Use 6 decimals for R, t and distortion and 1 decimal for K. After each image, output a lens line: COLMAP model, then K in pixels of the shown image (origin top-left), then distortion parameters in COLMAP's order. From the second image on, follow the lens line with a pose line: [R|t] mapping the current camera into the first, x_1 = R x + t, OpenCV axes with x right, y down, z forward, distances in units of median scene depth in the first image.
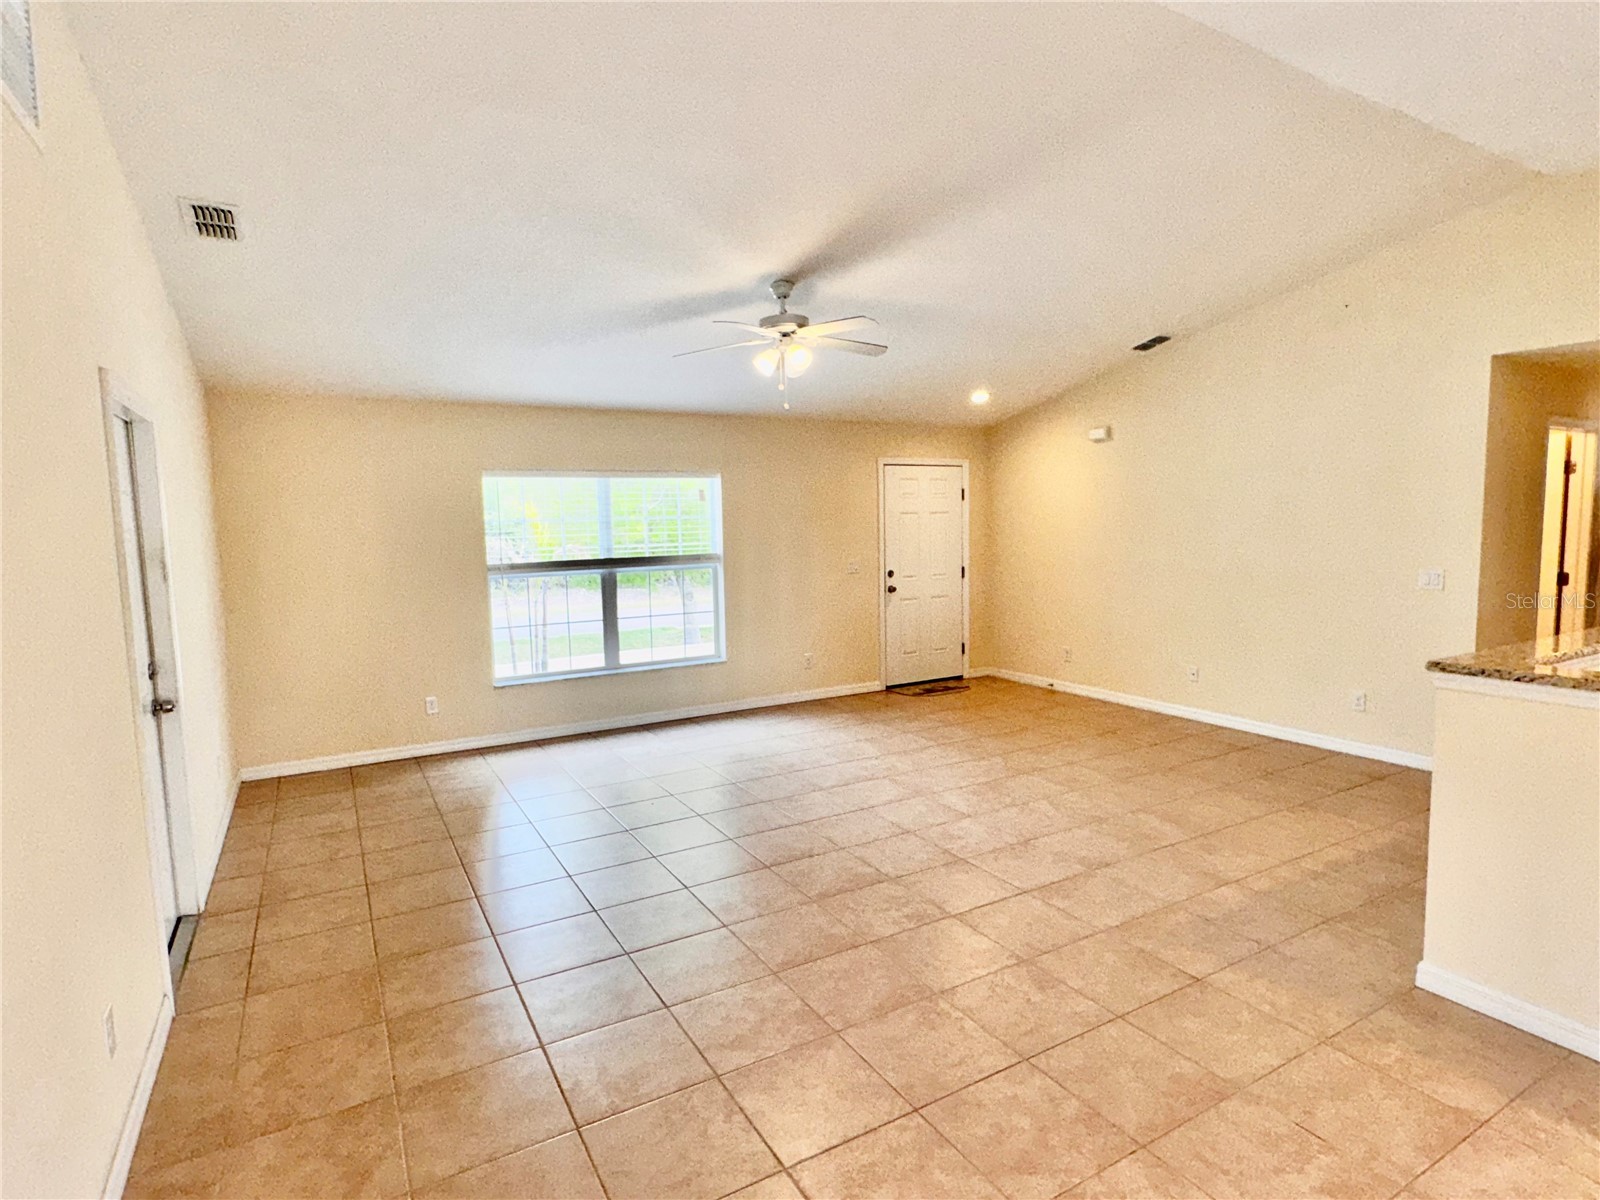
lens RADIAL K [[837.7, 0, 796.4], [0, 837.7, 600.9], [0, 0, 1]] dist [0.000565, 0.000228]
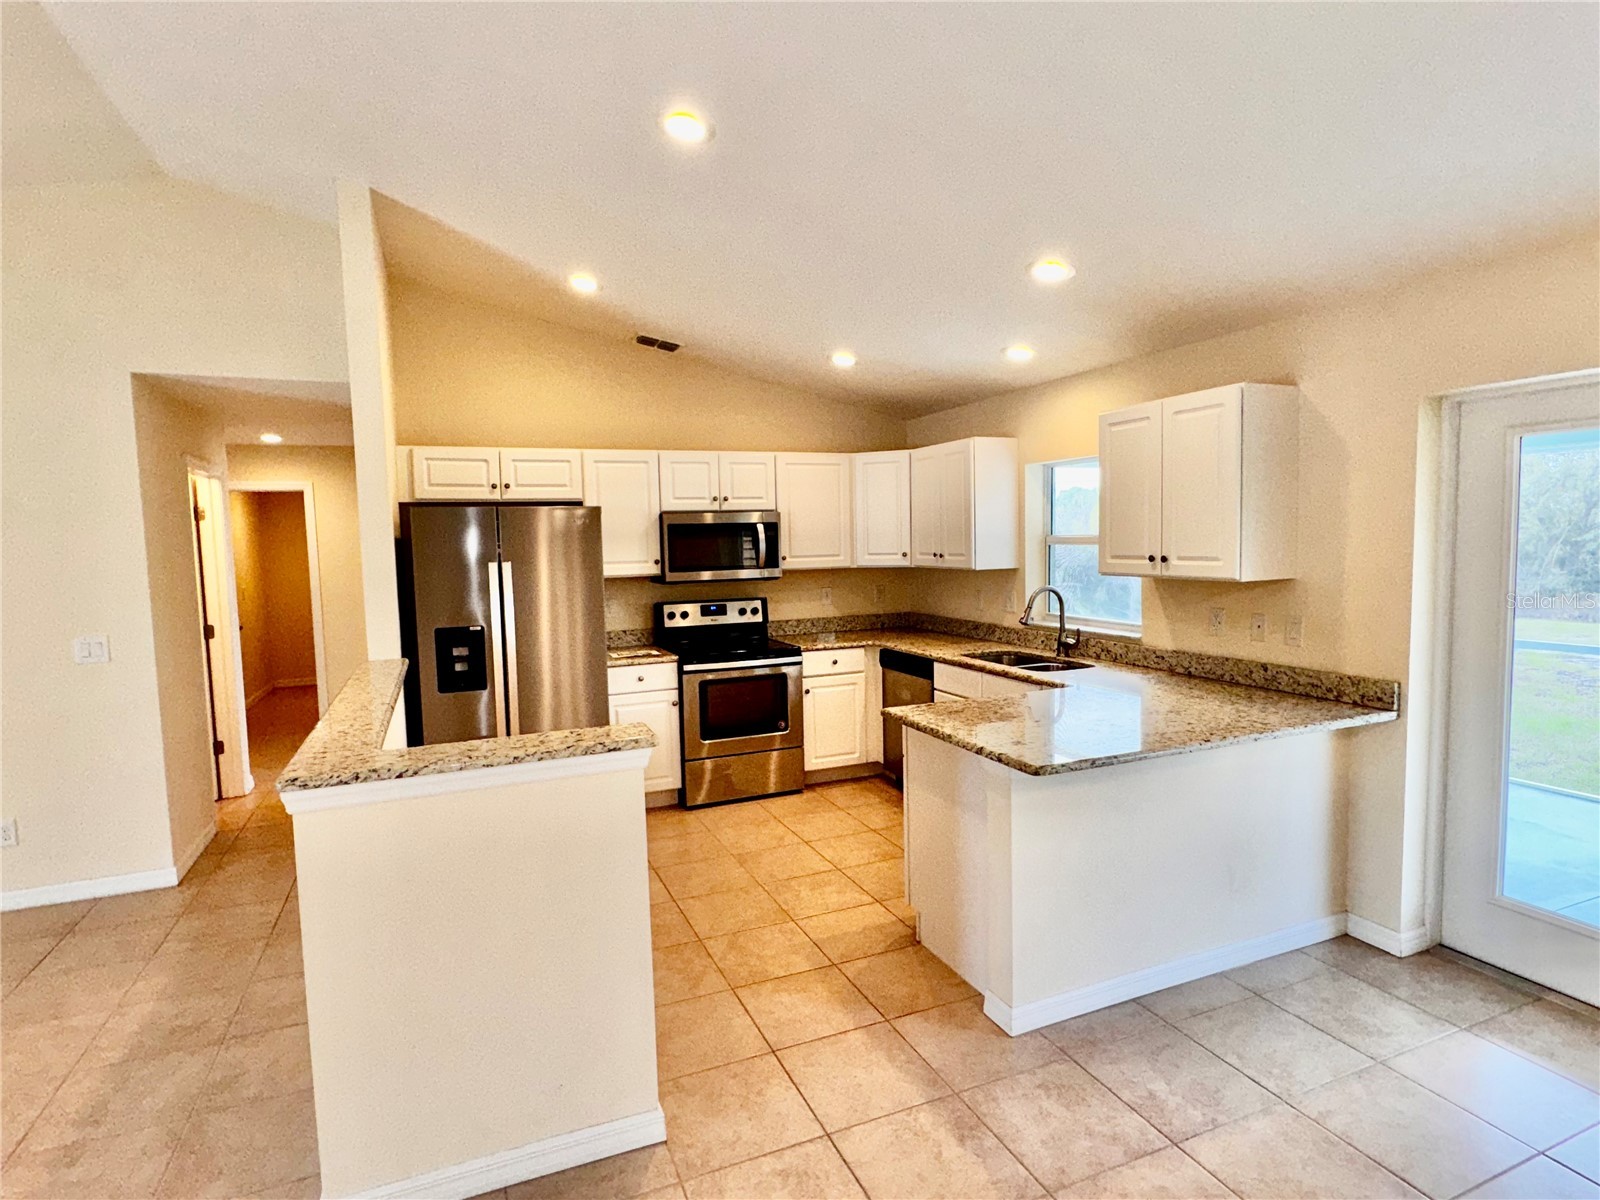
lens RADIAL K [[843.3, 0, 796.8], [0, 843.3, 604.0], [0, 0, 1]] dist [-0.000670, -0.000712]
pose [[0.121991, -0.060284, 0.990699, 0.094754], [0.115632, 0.992220, 0.046138, -0.035978], [-0.985773, 0.108928, 0.128013, 0.334768]]
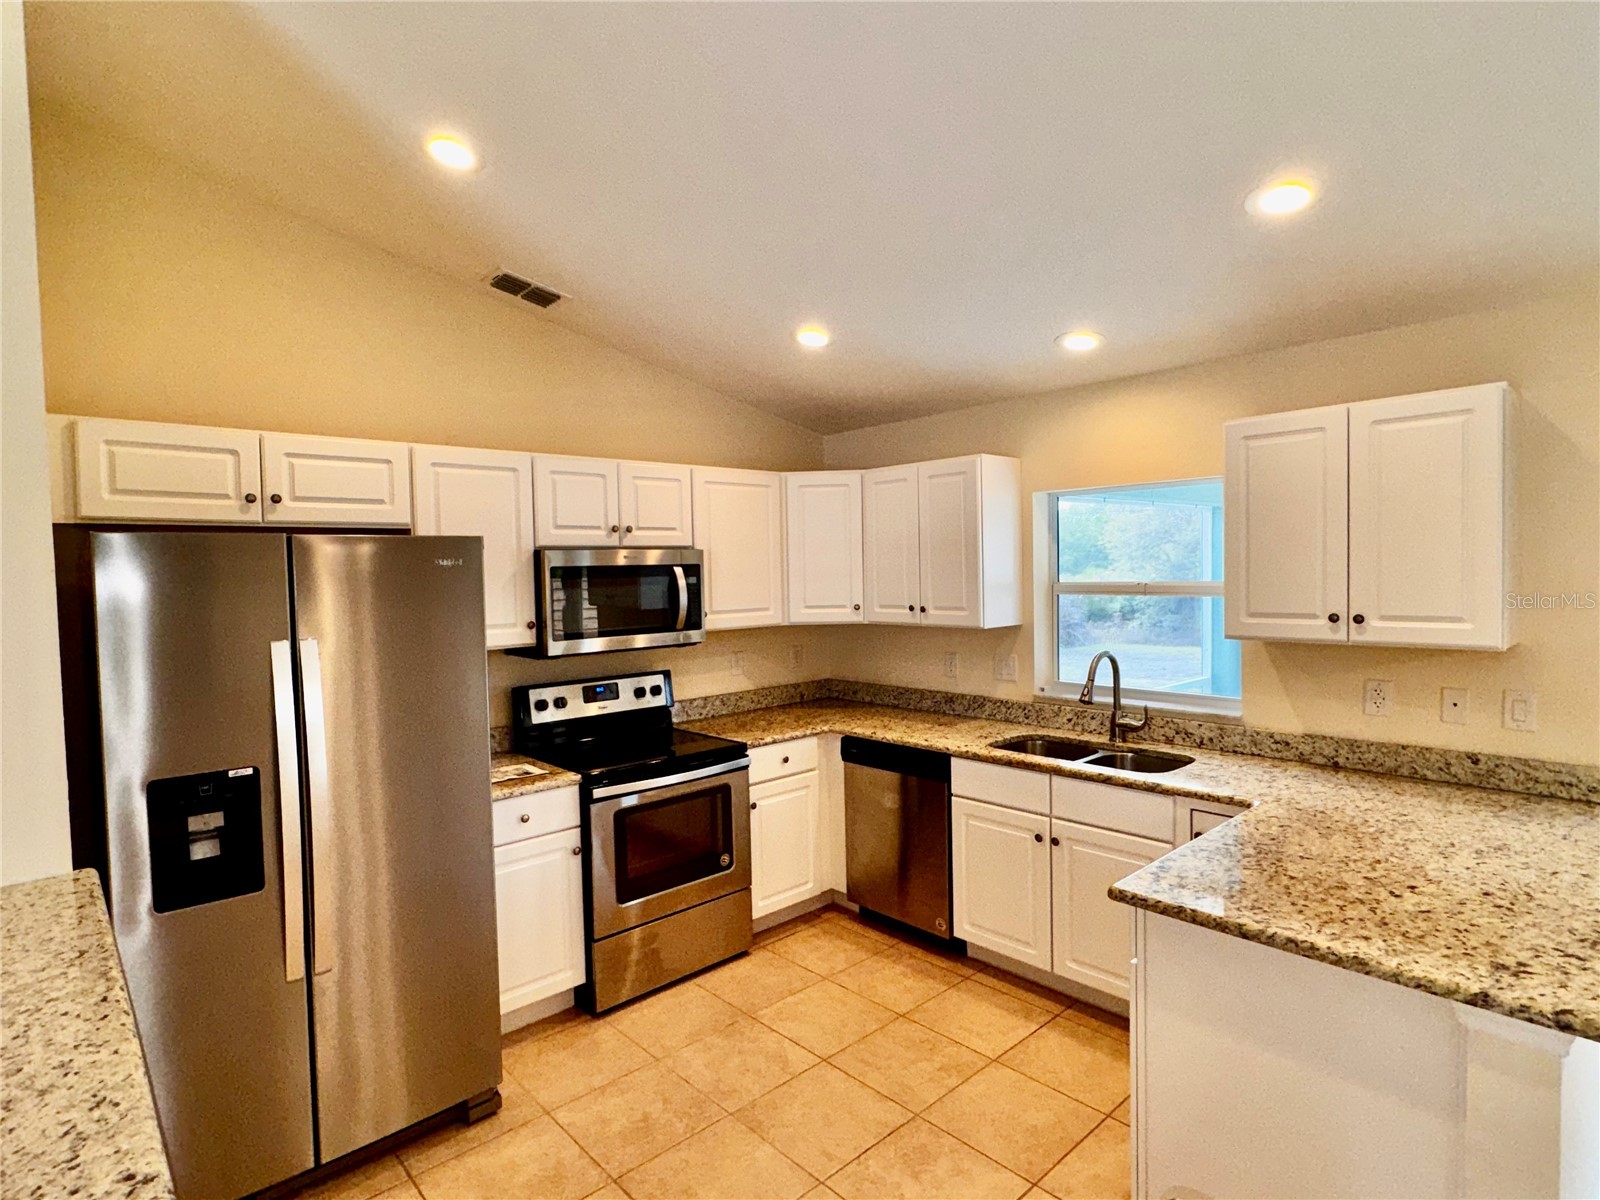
lens RADIAL K [[843.3, 0, 796.8], [0, 843.3, 604.0], [0, 0, 1]] dist [-0.000670, -0.000712]
pose [[-0.221442, -0.014644, 0.975064, 0.501591], [0.119827, 0.991901, 0.042110, -0.091185], [-0.967784, 0.126164, -0.217894, 0.639194]]
